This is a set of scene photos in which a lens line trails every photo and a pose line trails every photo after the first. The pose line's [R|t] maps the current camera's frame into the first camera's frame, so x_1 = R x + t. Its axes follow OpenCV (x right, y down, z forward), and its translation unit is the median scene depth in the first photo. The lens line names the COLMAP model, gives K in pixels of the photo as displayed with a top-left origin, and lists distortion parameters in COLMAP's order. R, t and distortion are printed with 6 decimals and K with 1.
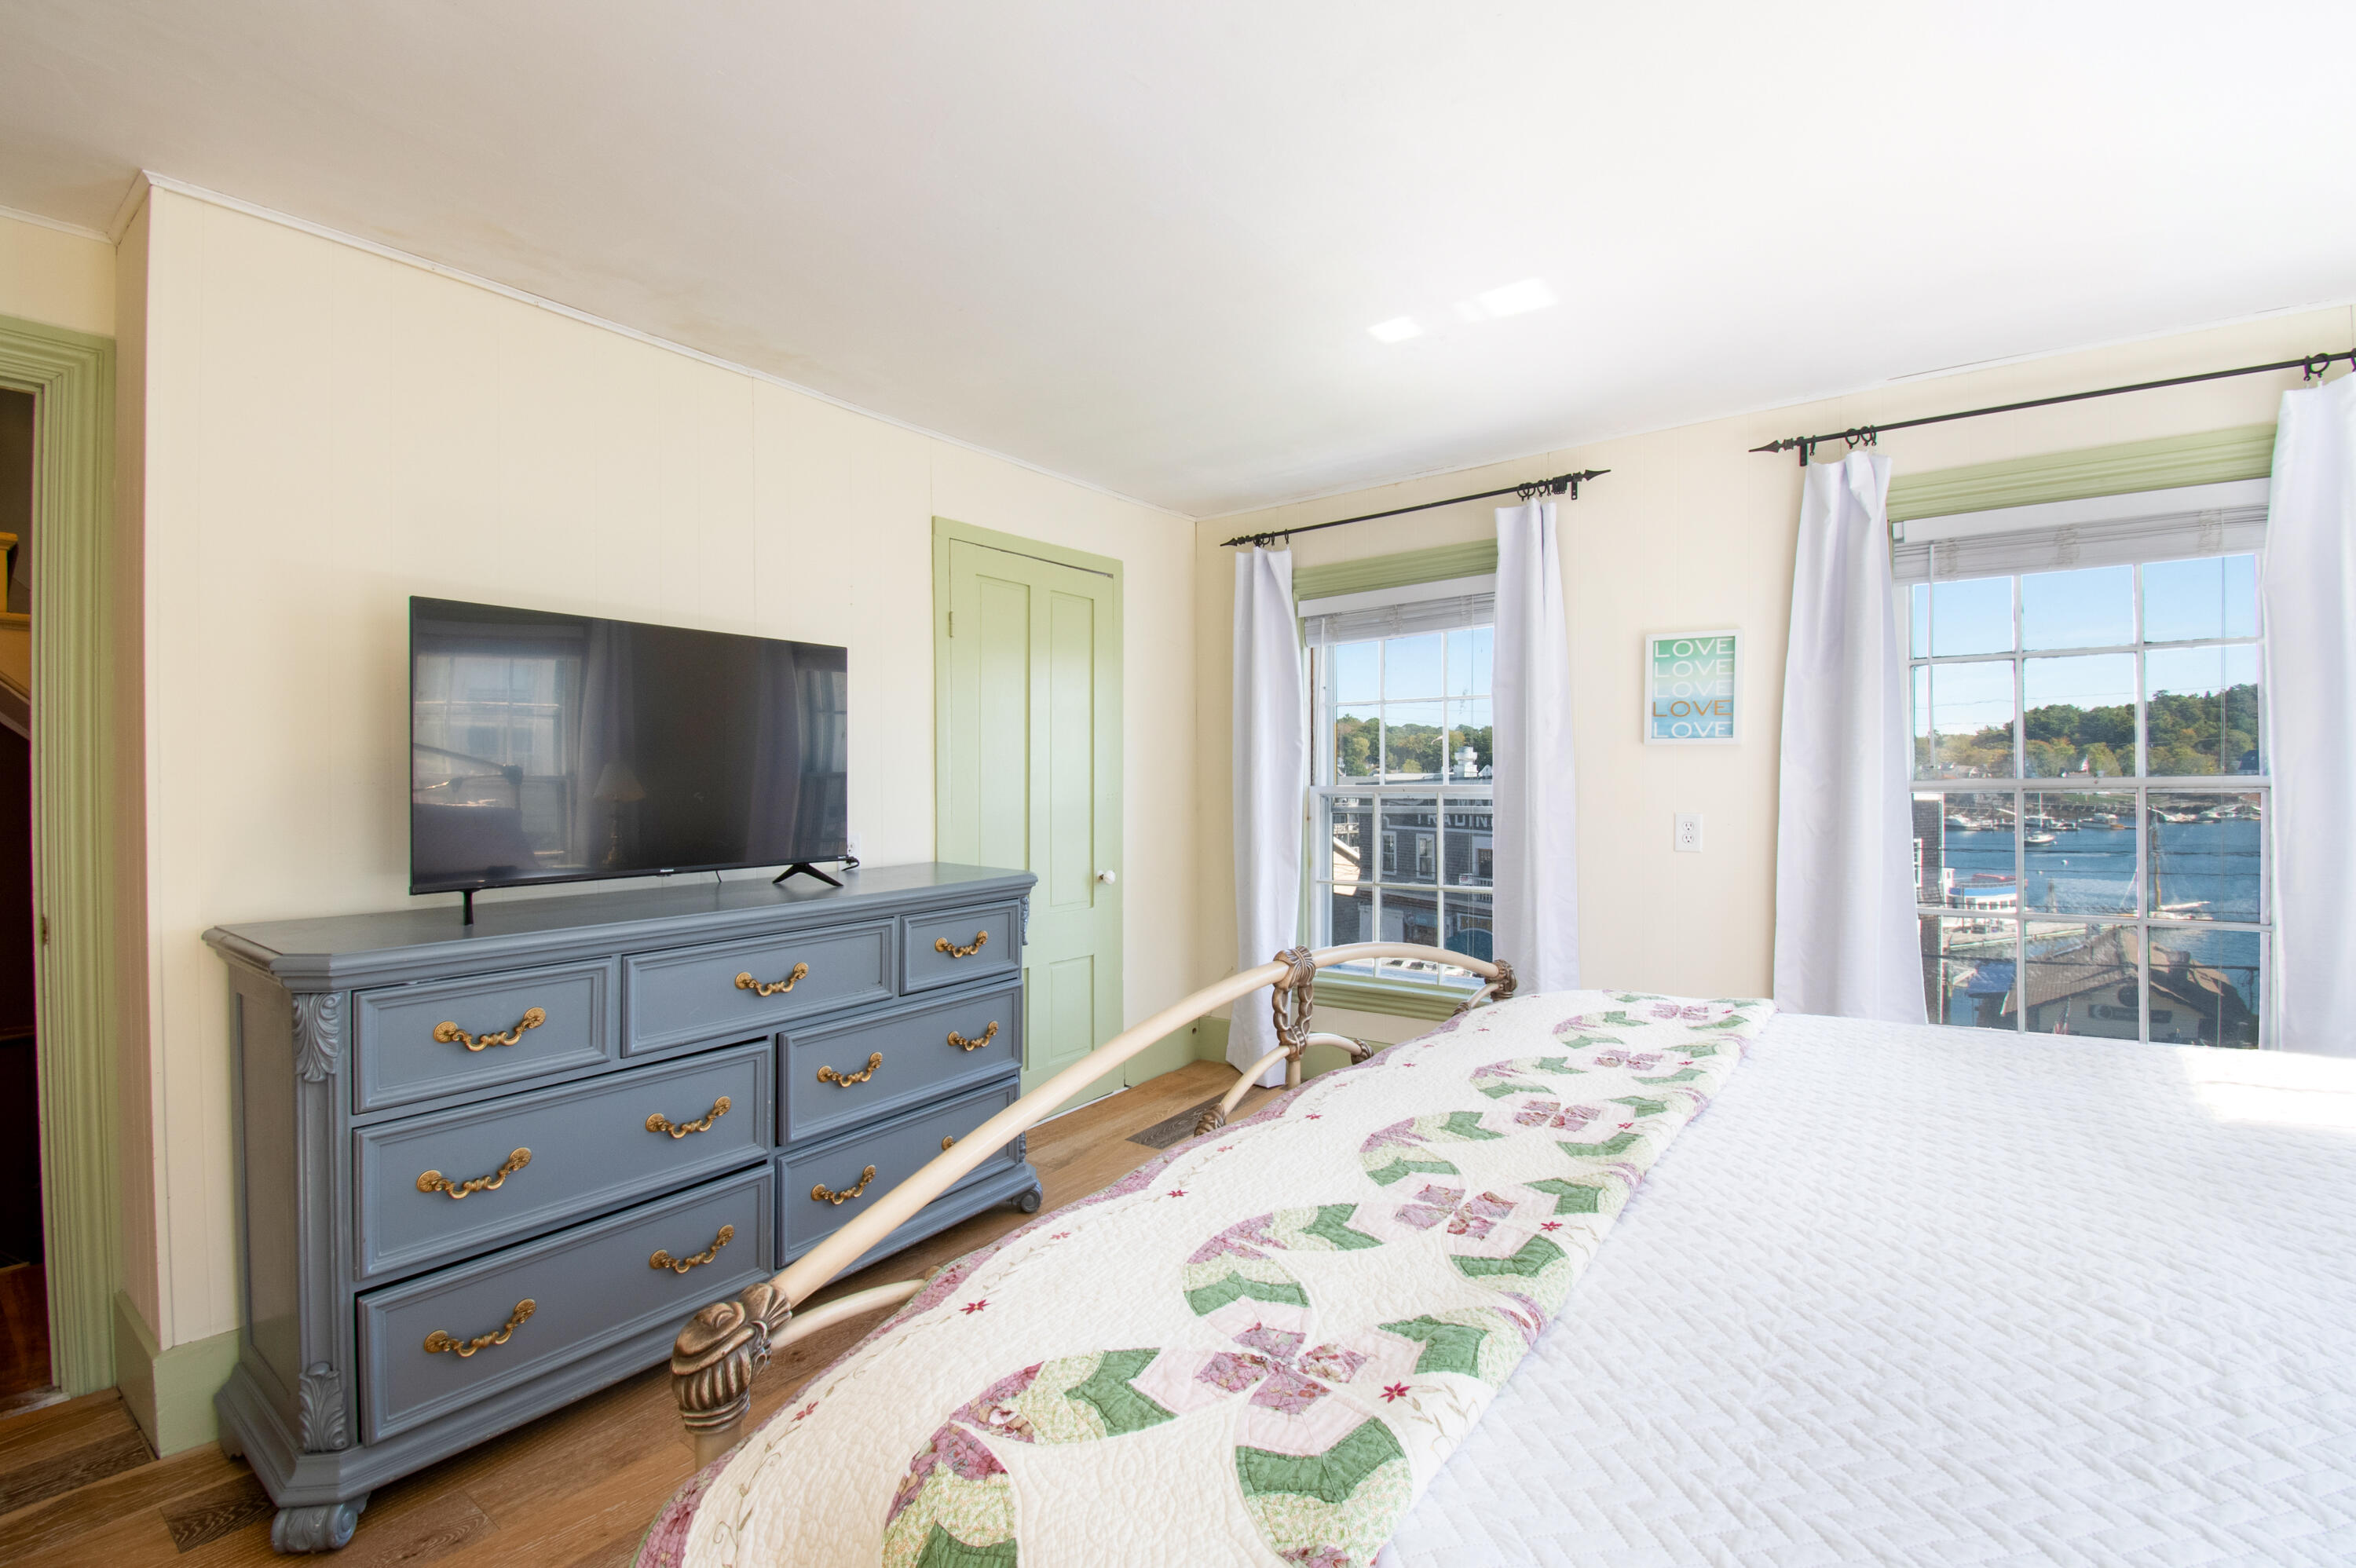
lens RADIAL K [[1030.8, 0, 1177.7], [0, 1030.8, 782.2], [0, 0, 1]] dist [-0.001051, -0.000237]
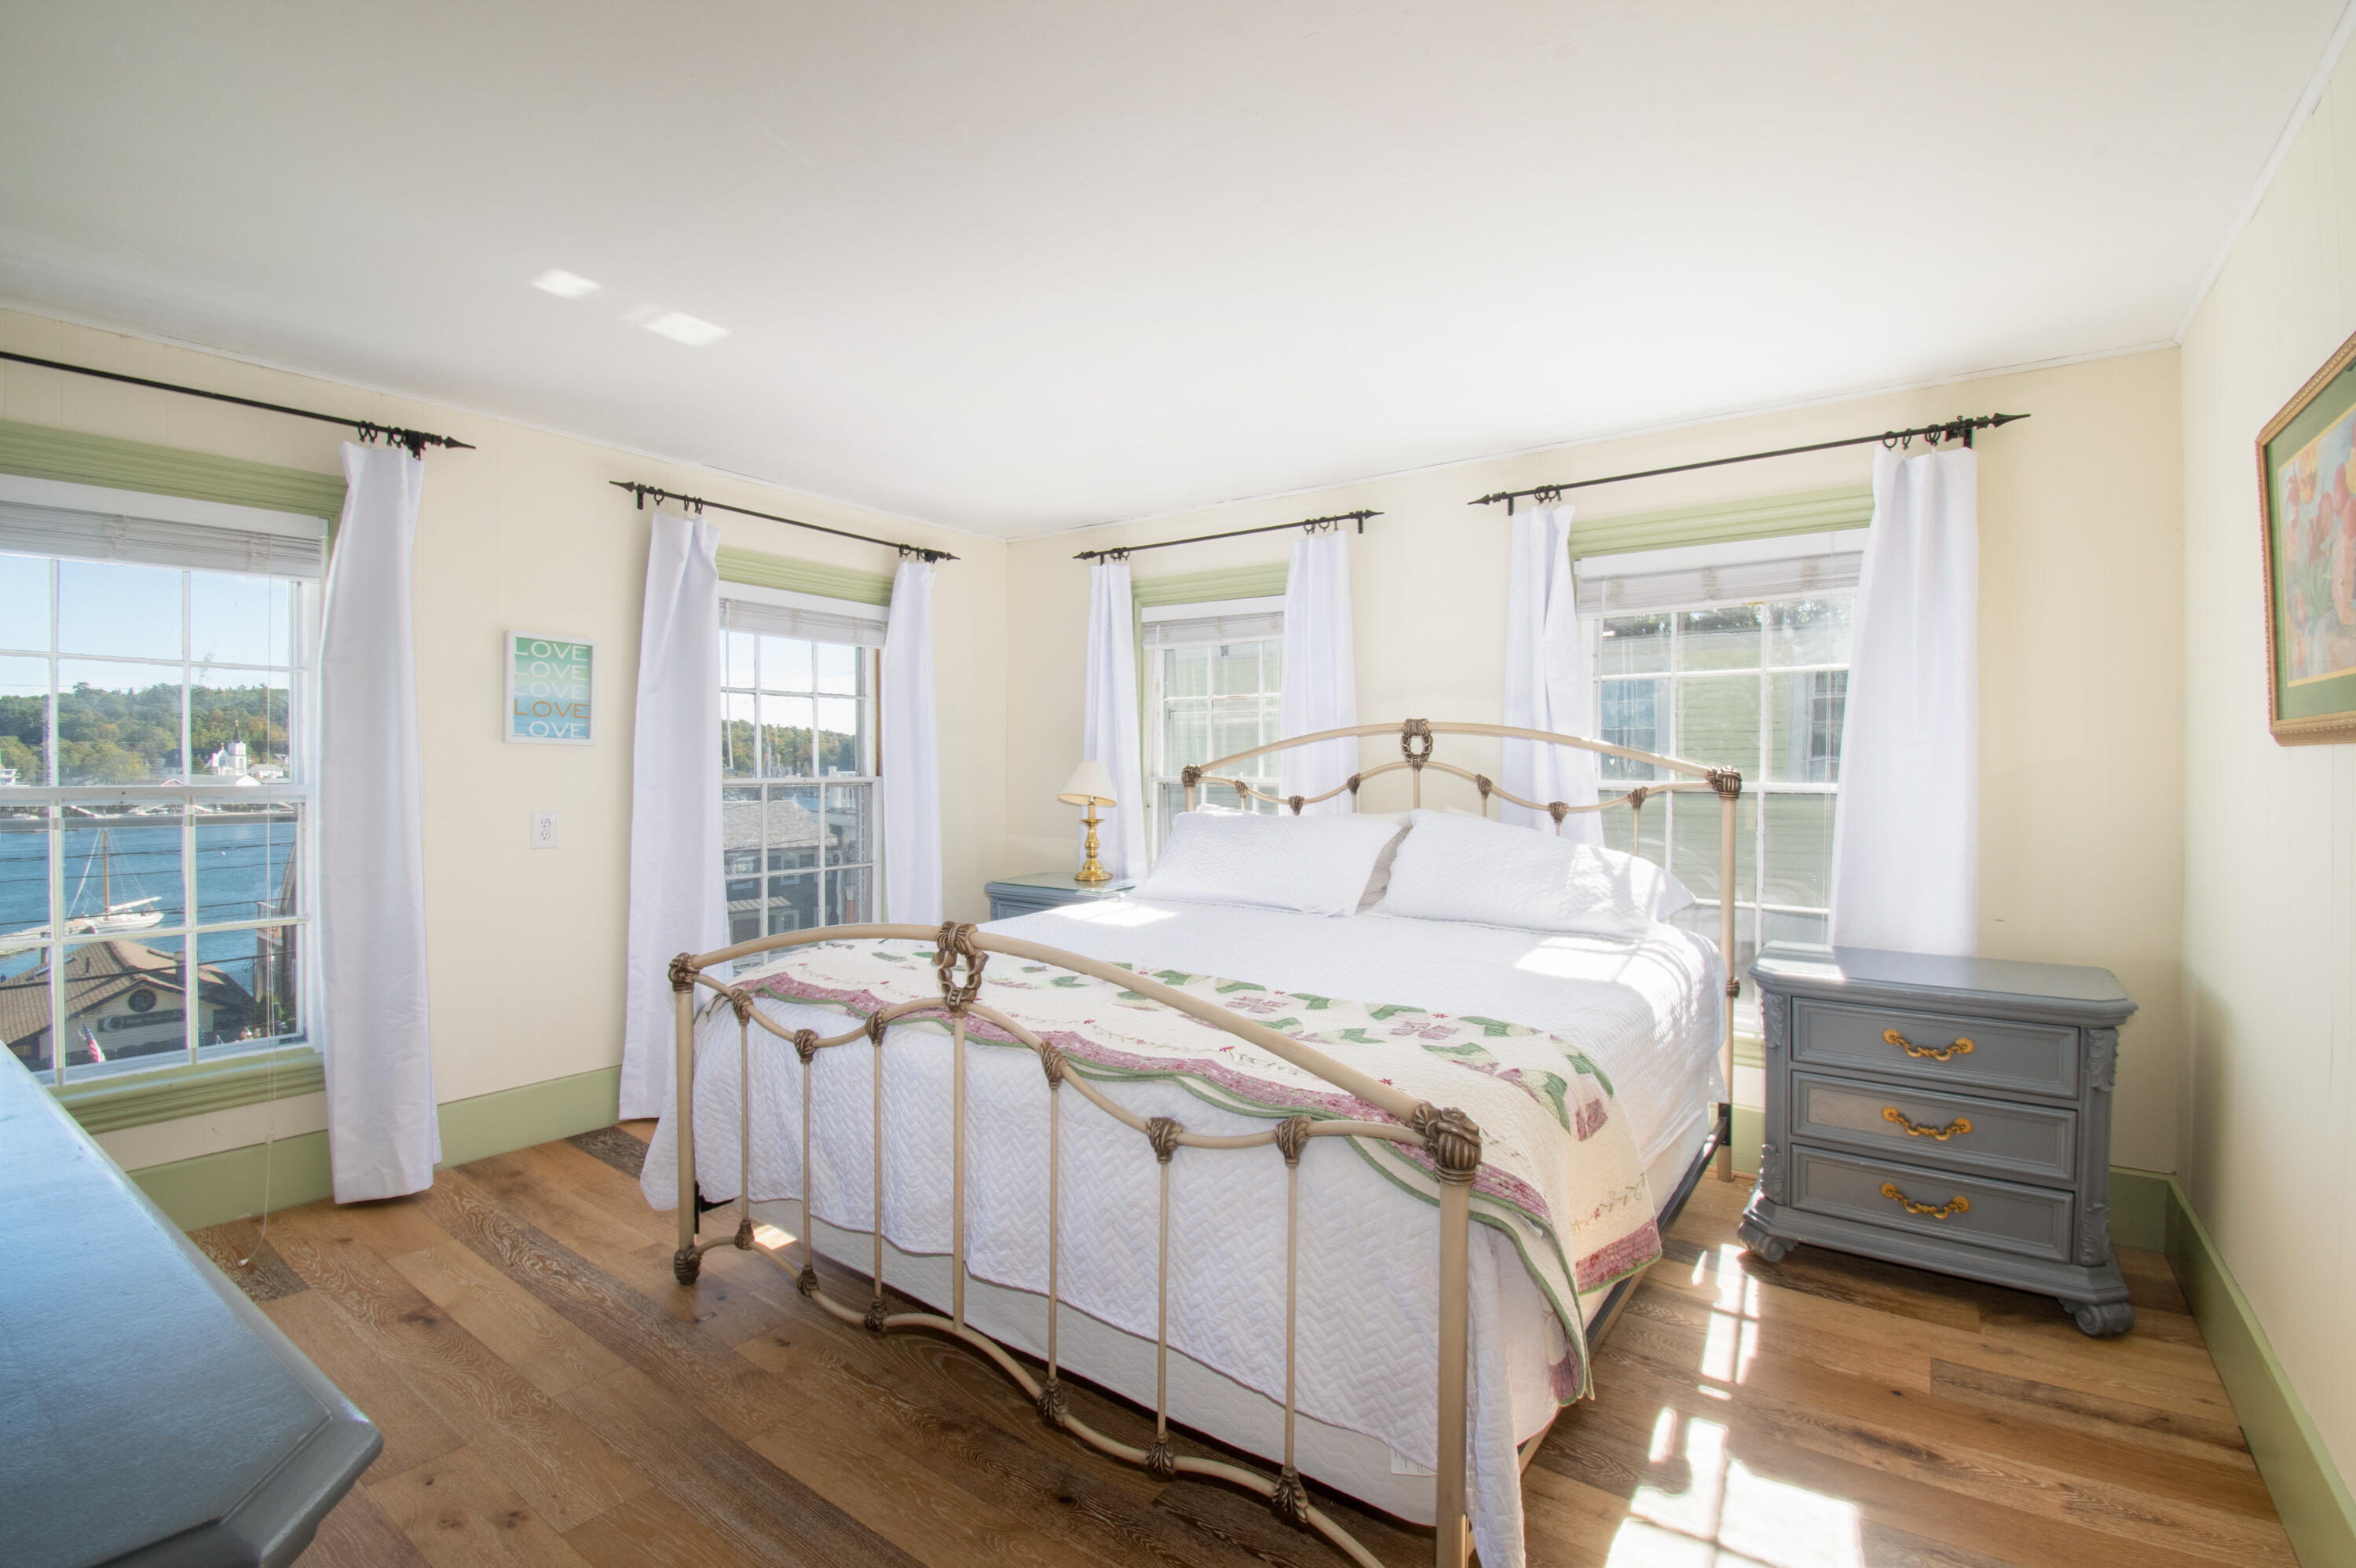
lens RADIAL K [[1030.8, 0, 1180.2], [0, 1030.8, 779.1], [0, 0, 1]] dist [-0.001051, -0.000237]
pose [[-0.031775, -0.006819, 0.999472, -0.538966], [0.006801, 0.999952, 0.007038, -0.004292], [-0.999472, 0.007021, -0.031727, 0.395706]]
